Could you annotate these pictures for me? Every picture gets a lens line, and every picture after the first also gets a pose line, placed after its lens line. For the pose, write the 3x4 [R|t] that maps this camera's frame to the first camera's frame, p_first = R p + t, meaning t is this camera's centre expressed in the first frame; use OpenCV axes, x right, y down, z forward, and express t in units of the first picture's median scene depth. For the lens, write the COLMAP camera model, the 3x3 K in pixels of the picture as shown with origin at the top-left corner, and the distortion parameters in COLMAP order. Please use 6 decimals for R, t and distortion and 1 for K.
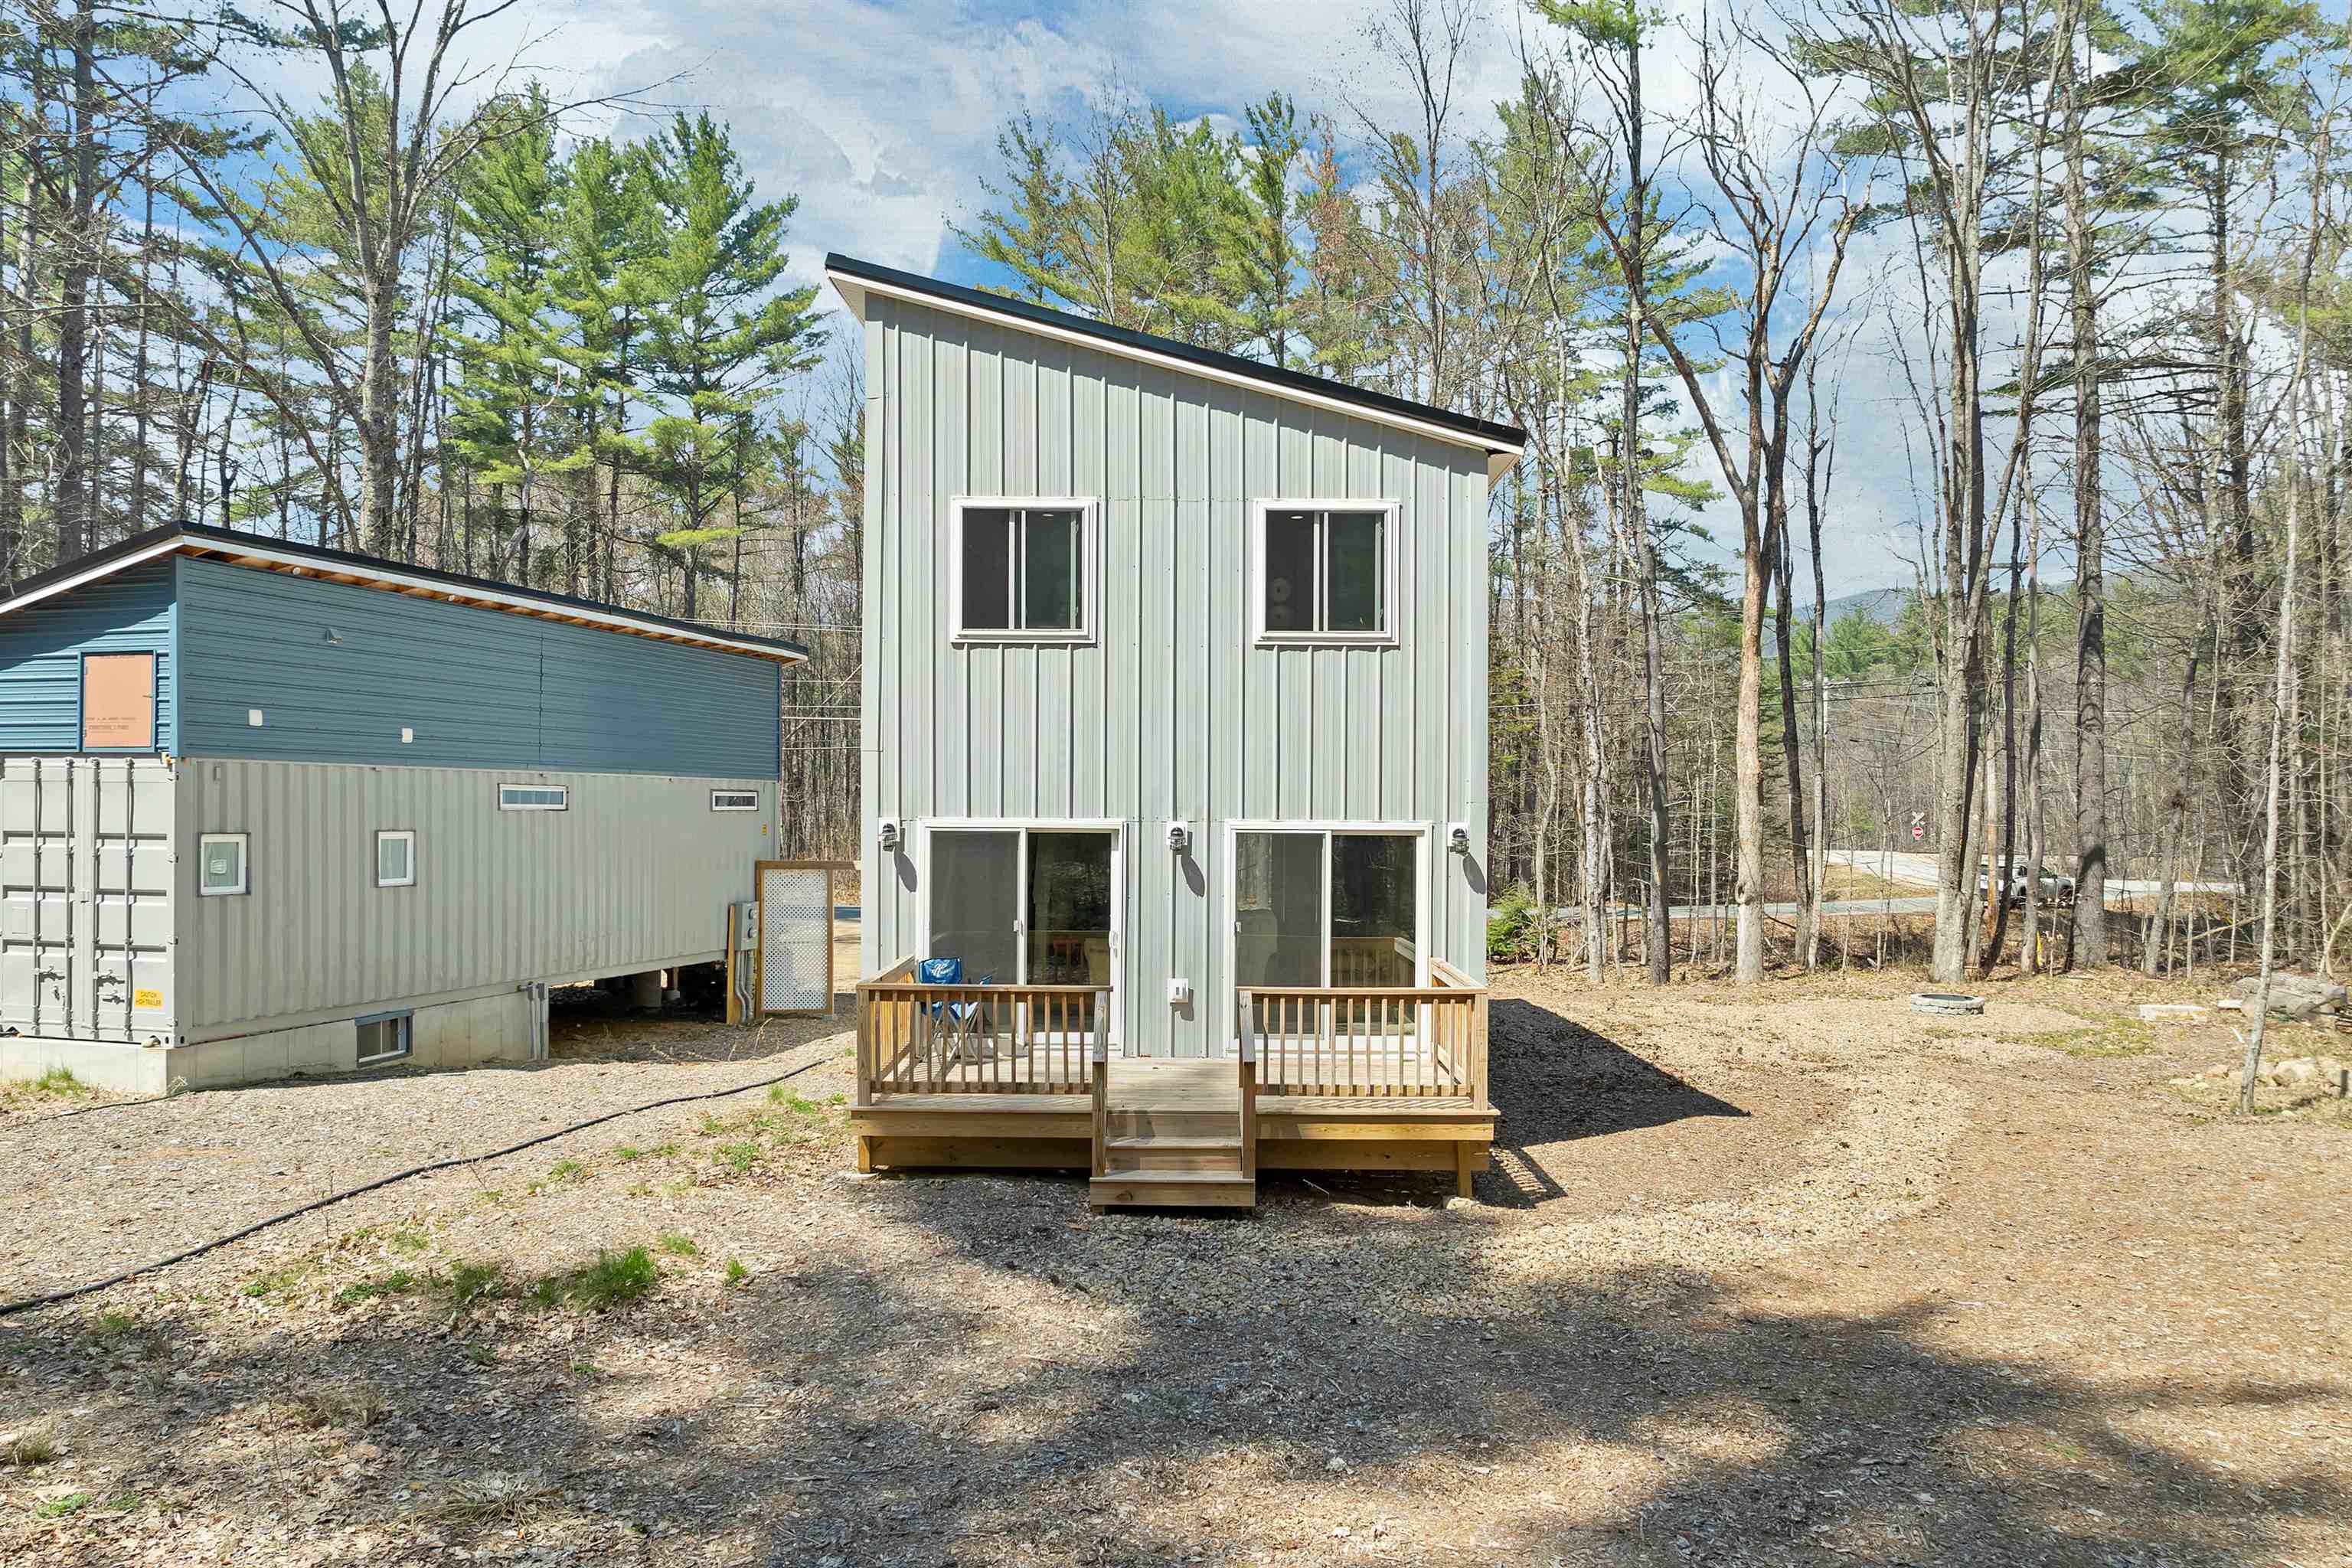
lens RADIAL K [[1699.1, 0, 1180.3], [0, 1699.1, 808.4], [0, 0, 1]] dist [-0.036998, 0.002659]
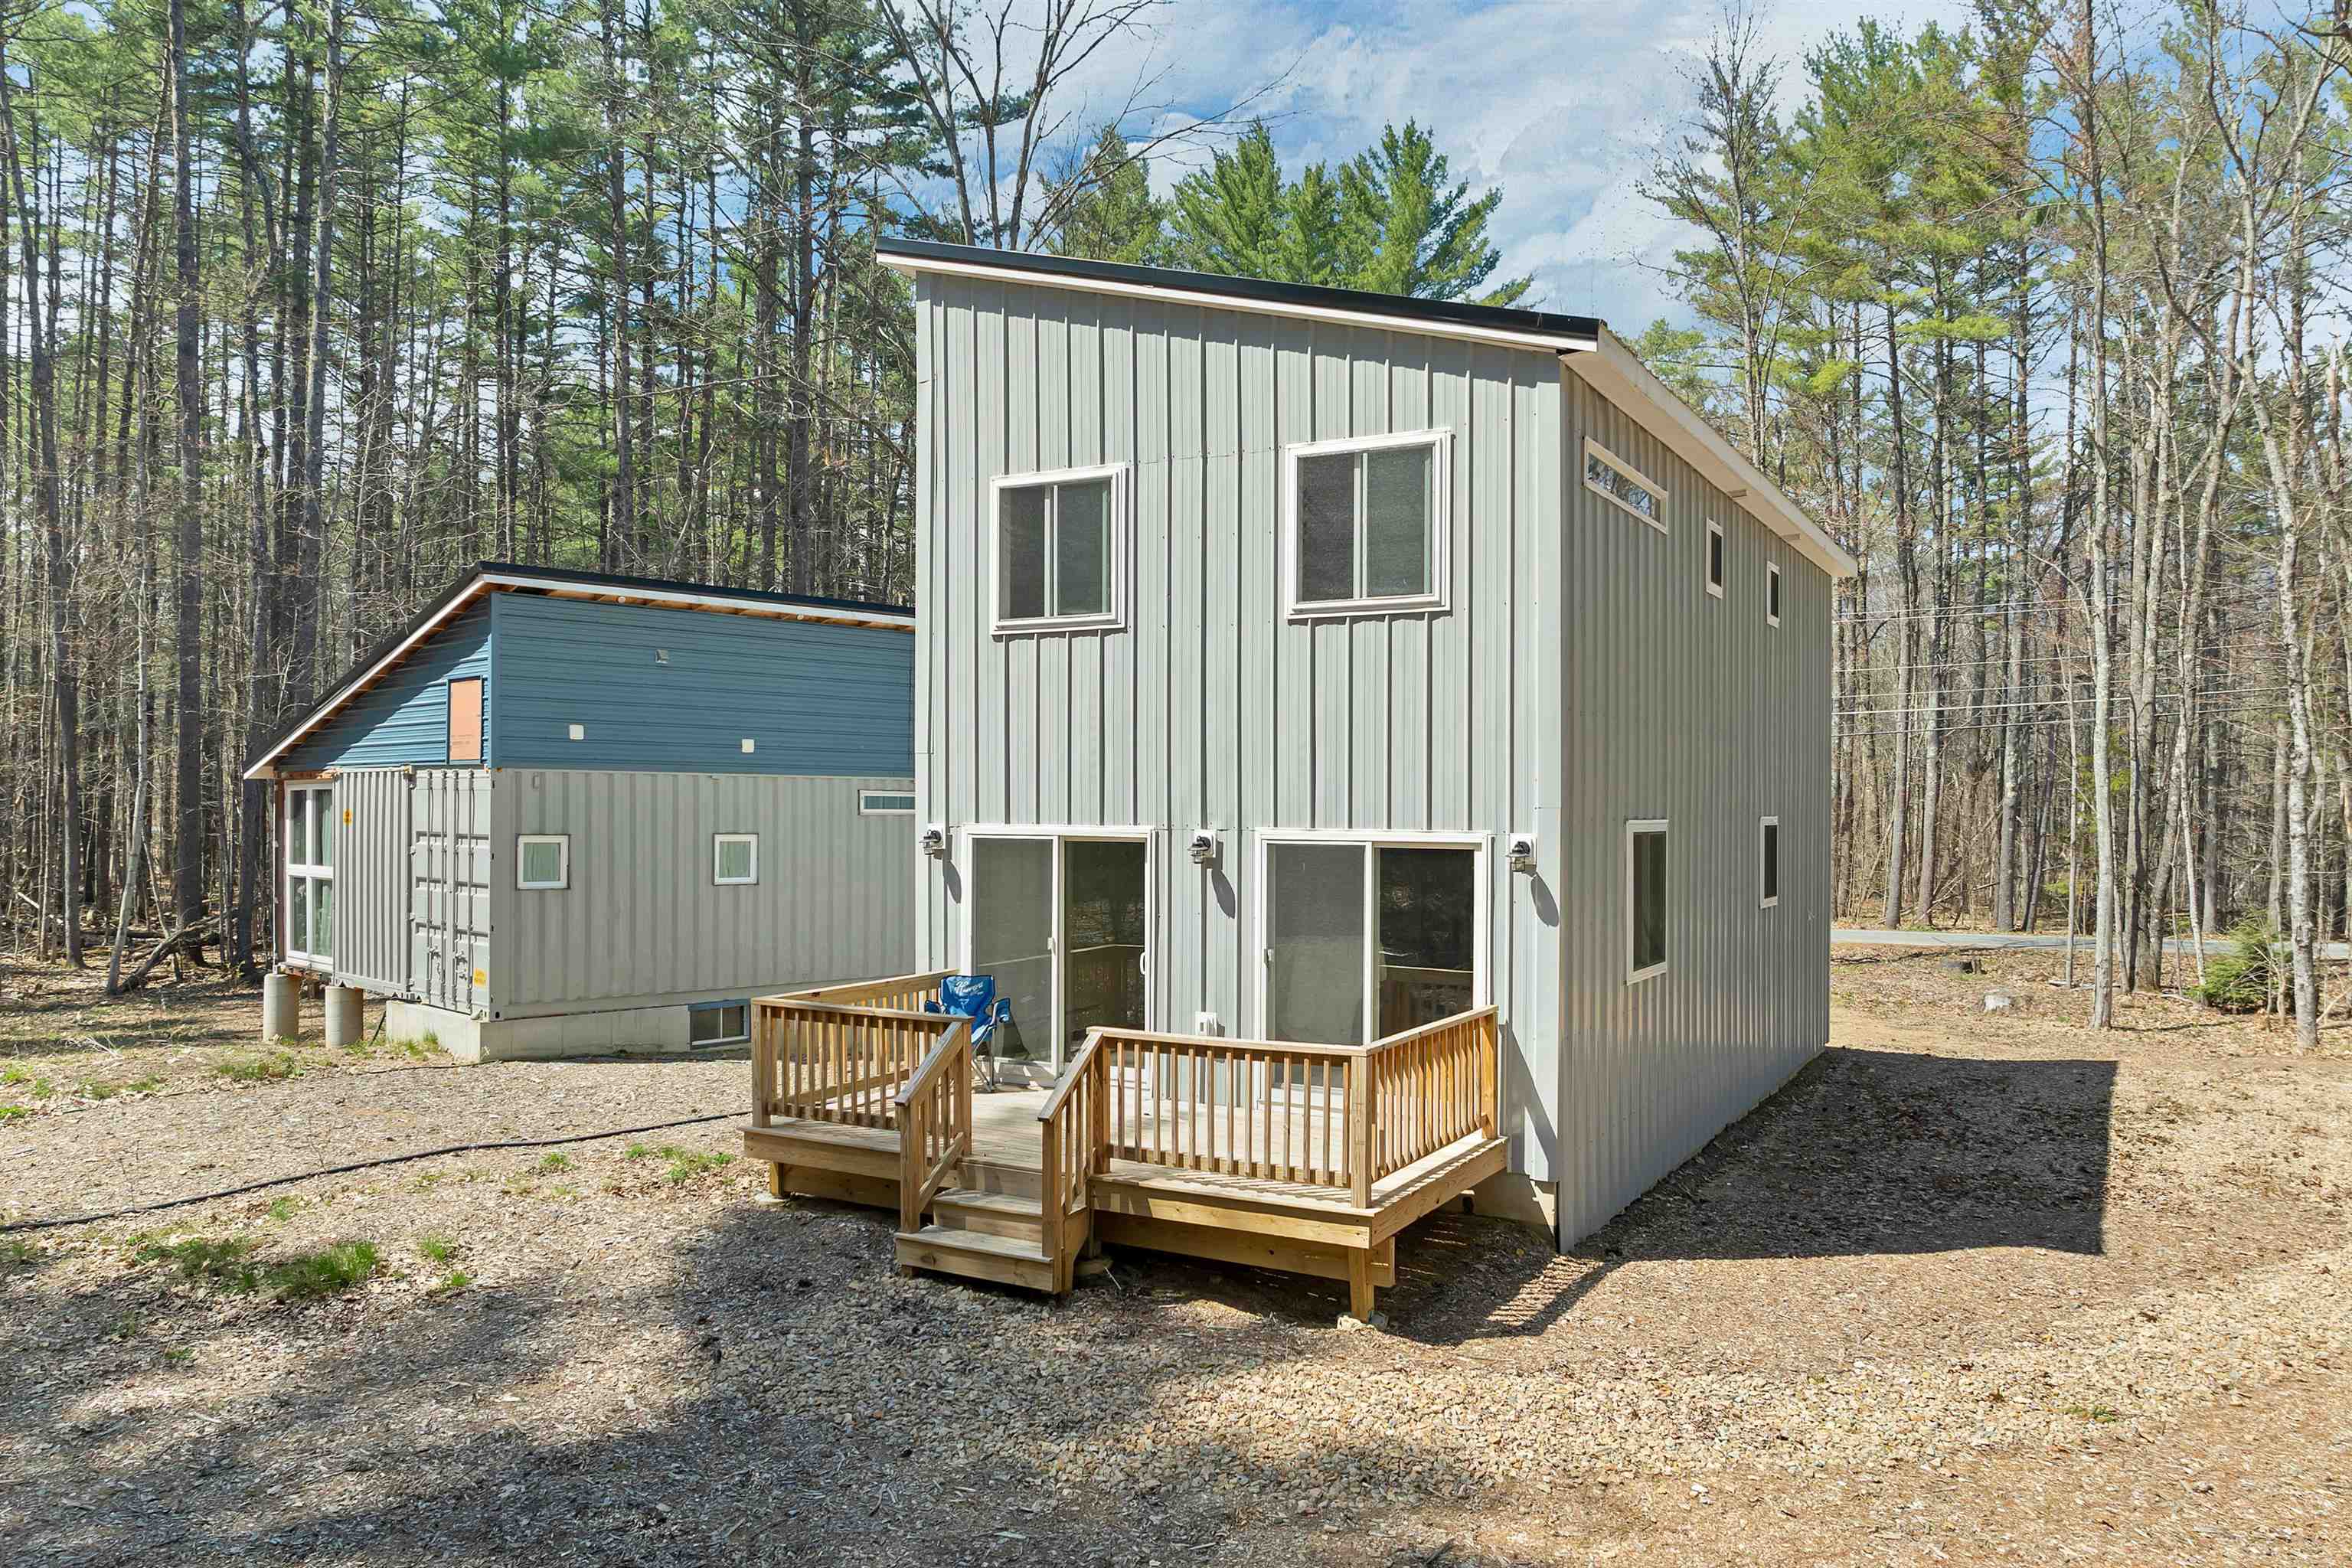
lens RADIAL K [[1699.1, 0, 1180.3], [0, 1699.1, 808.4], [0, 0, 1]] dist [-0.036998, 0.002659]
pose [[0.871059, 0.000450, -0.491178, 0.408848], [-0.002075, 0.999994, -0.002765, -0.000742], [0.491173, 0.003428, 0.871055, 0.243578]]
